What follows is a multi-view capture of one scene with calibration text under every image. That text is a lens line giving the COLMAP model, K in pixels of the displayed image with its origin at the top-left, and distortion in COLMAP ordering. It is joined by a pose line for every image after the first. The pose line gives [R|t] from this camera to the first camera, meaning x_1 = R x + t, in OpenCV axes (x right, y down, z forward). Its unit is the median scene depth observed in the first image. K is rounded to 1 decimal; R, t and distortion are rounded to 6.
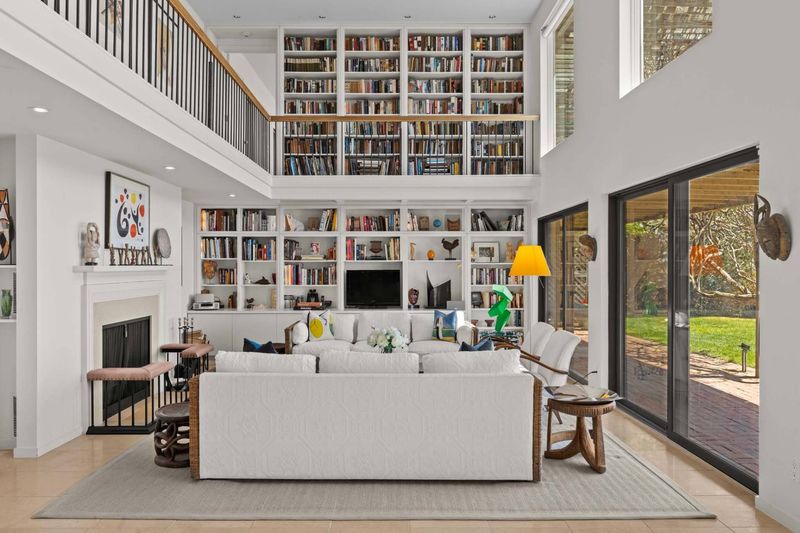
lens RADIAL K [[563.8, 0, 399.4], [0, 563.8, 269.6], [0, 0, 1]] dist [0.010871, 0.007171]
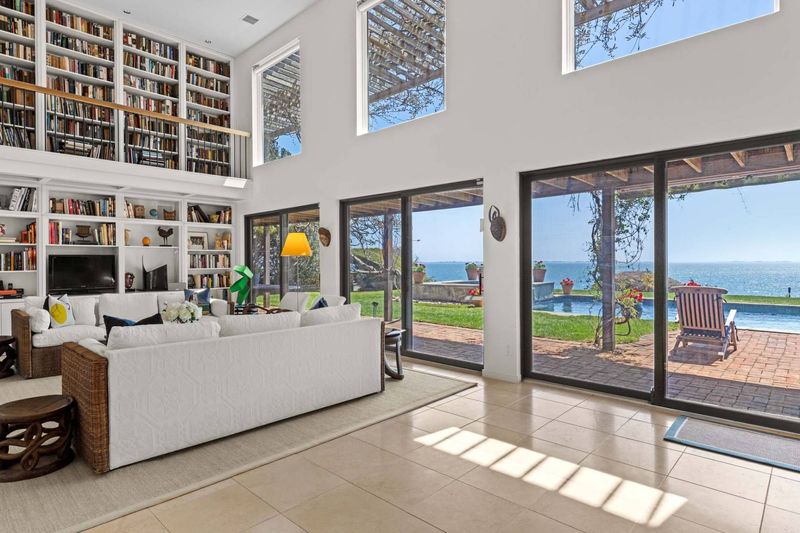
lens RADIAL K [[437.7, 0, 399.8], [0, 437.7, 262.5], [0, 0, 1]] dist [-0.005971, 0.003436]
pose [[0.688822, -0.002167, 0.724927, -0.215700], [0.006355, 0.999975, -0.003049, 0.019928], [-0.724902, 0.006707, 0.688819, 0.078877]]
